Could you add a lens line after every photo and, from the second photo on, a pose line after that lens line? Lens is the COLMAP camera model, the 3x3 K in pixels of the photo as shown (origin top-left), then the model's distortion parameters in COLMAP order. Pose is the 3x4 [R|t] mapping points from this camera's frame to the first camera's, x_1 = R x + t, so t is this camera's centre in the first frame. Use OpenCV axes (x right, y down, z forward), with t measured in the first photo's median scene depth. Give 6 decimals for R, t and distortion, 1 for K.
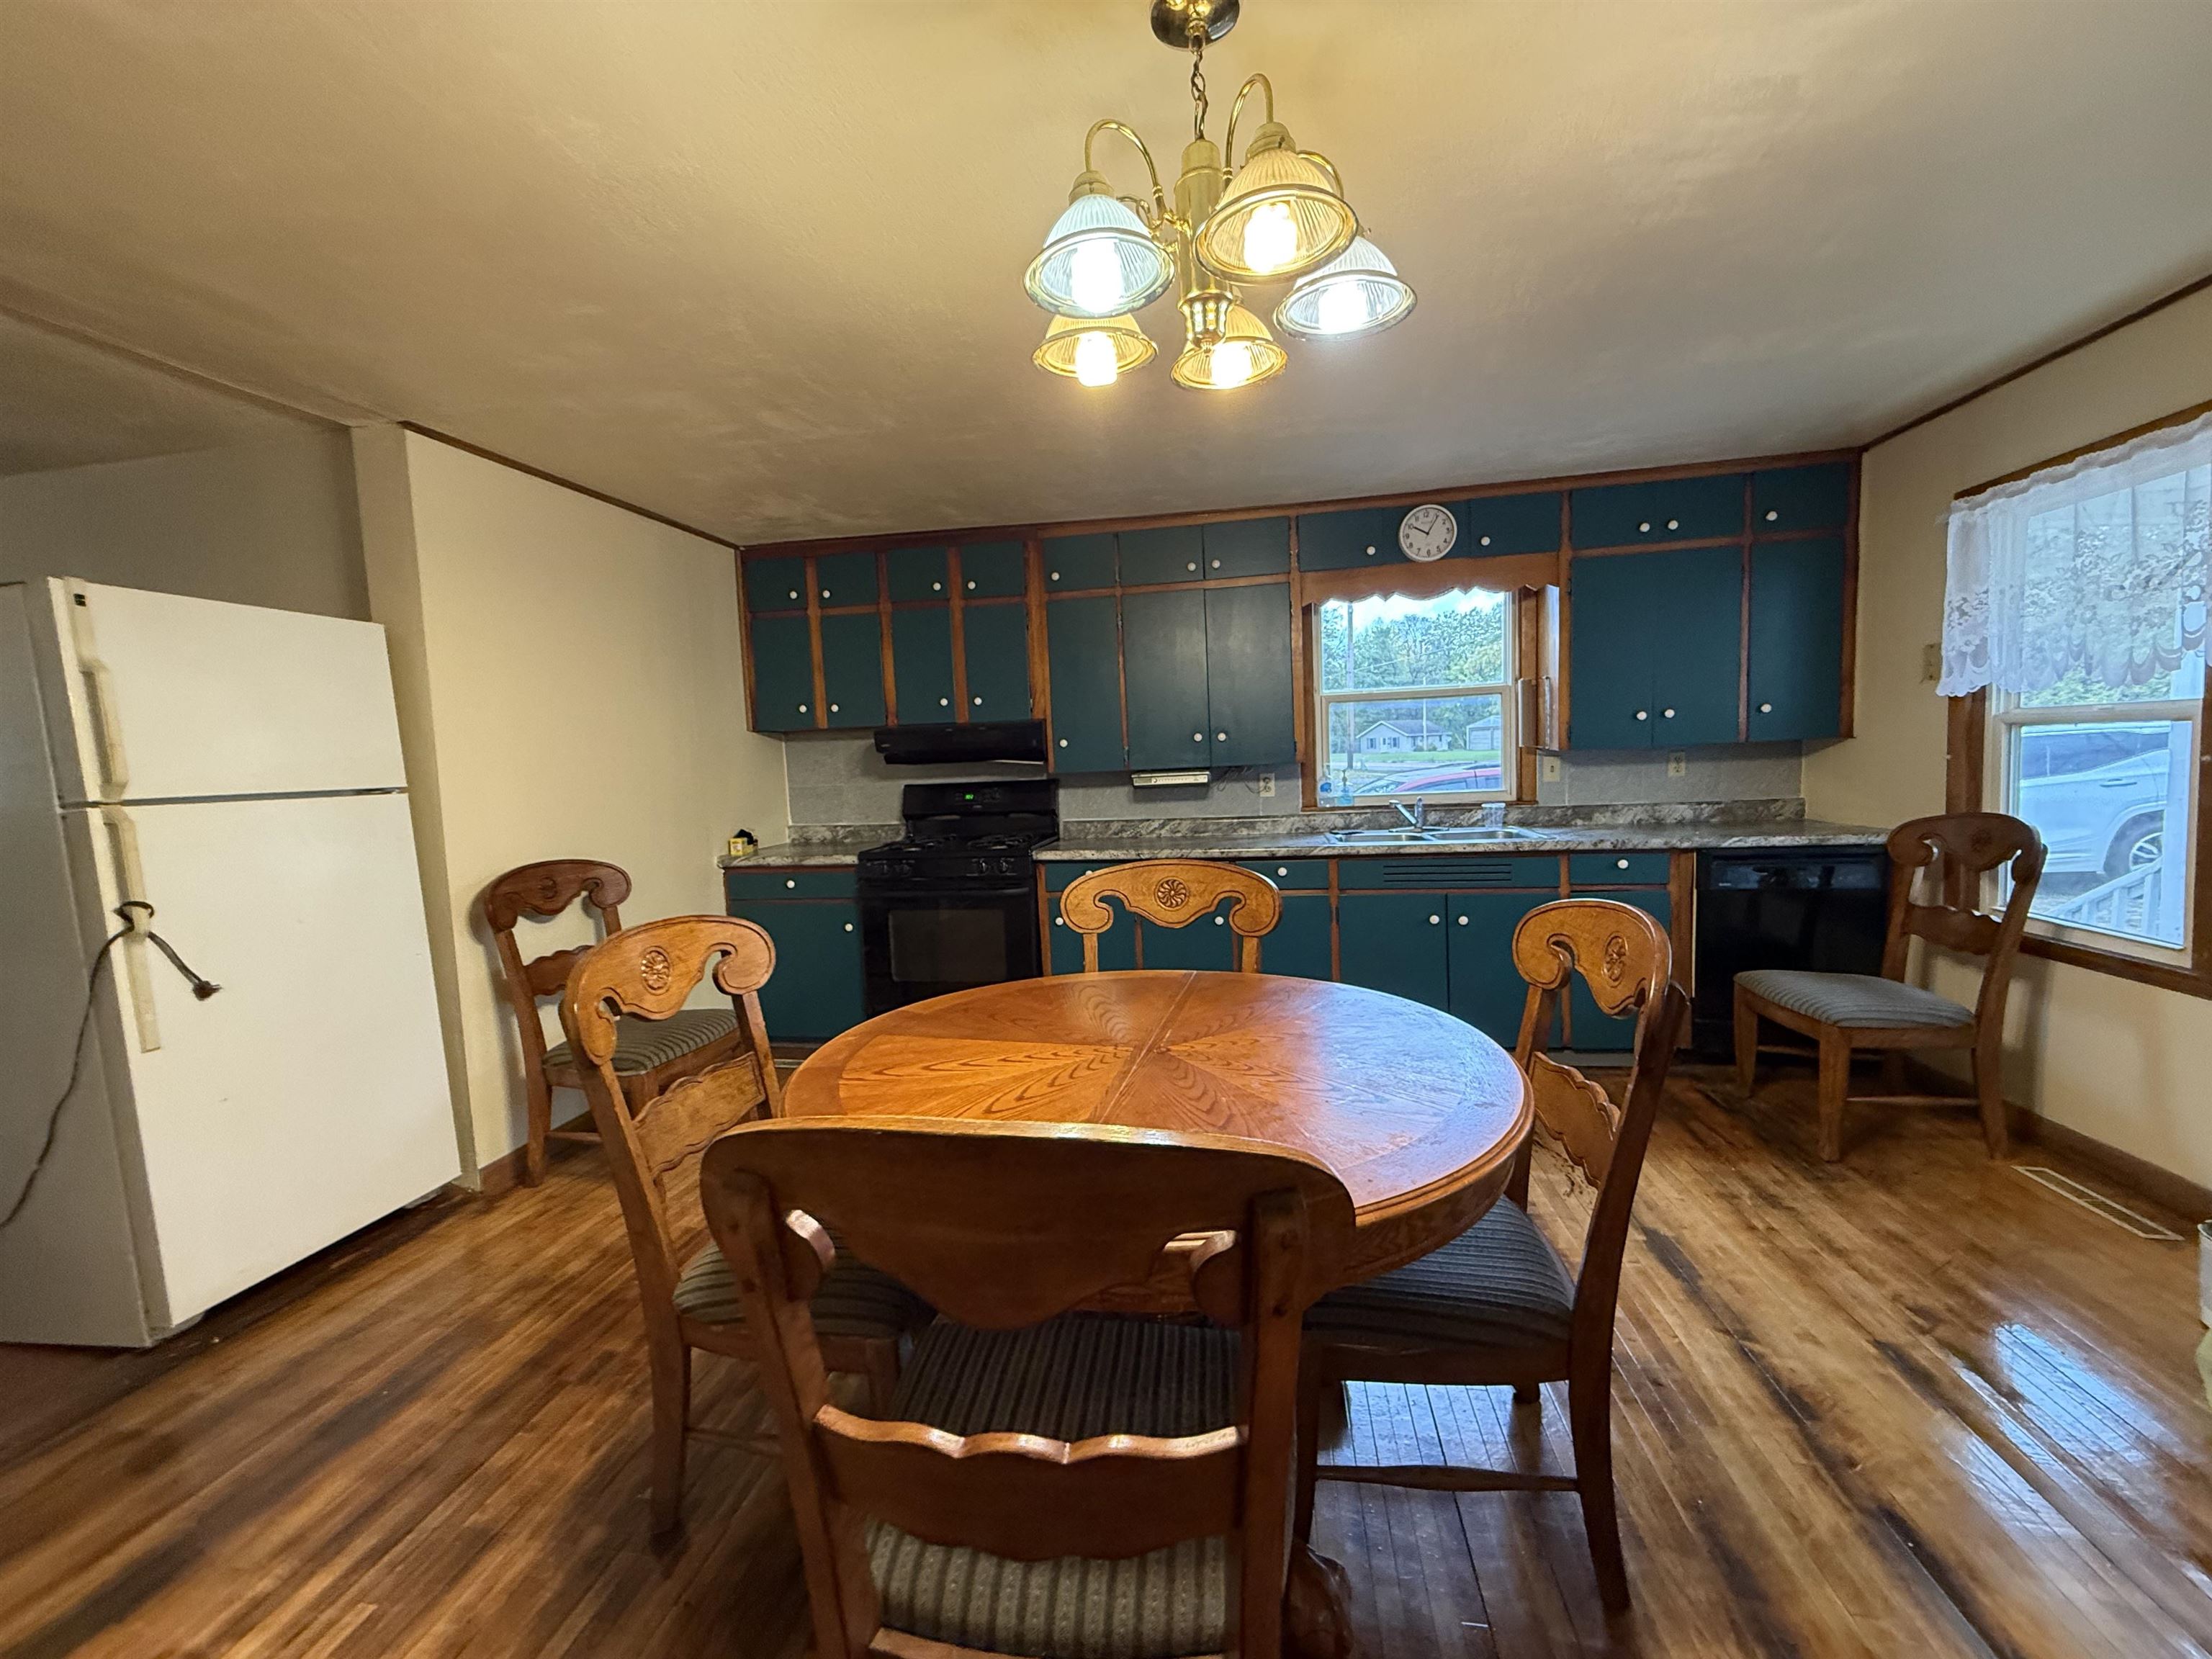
lens RADIAL K [[887.8, 0, 1103.1], [0, 887.8, 837.5], [0, 0, 1]] dist [0.003807, 0.000673]
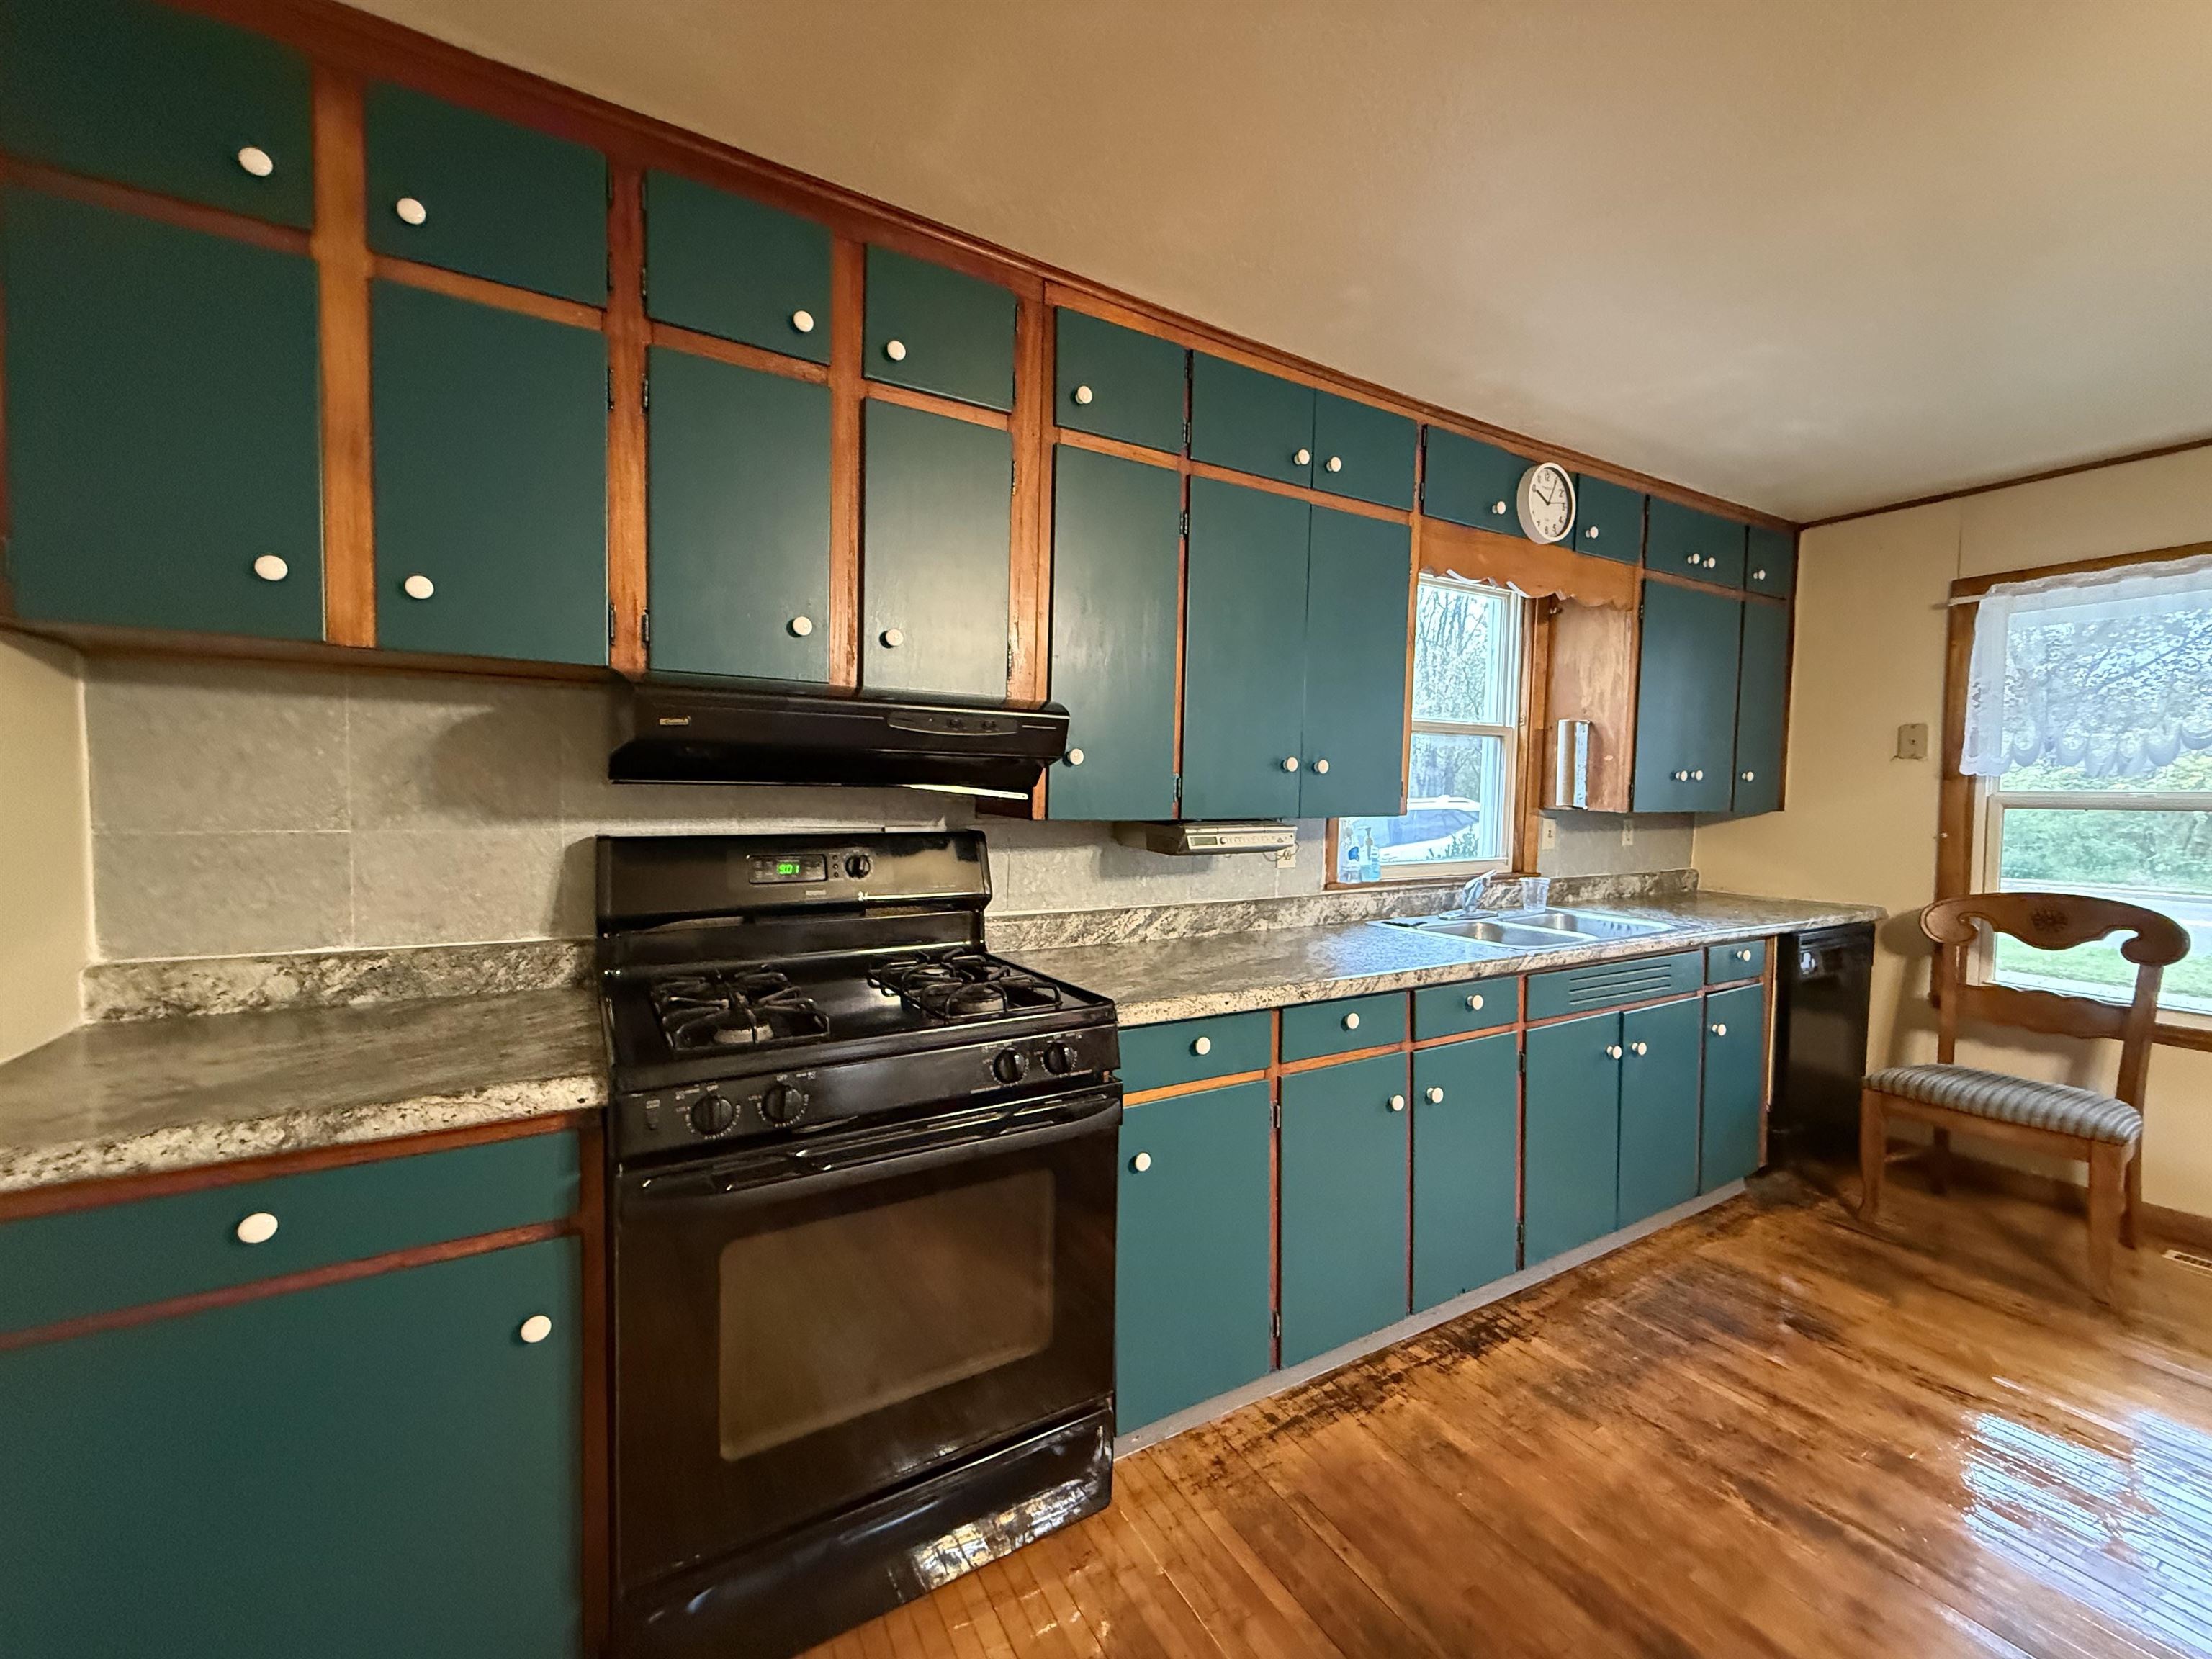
lens RADIAL K [[887.8, 0, 1108.8], [0, 887.8, 828.9], [0, 0, 1]] dist [0.003807, 0.000673]
pose [[0.763891, 0.024470, 0.644882, -0.334375], [0.014787, 0.998355, -0.055397, -0.043147], [-0.645176, 0.051853, 0.762272, 0.647690]]
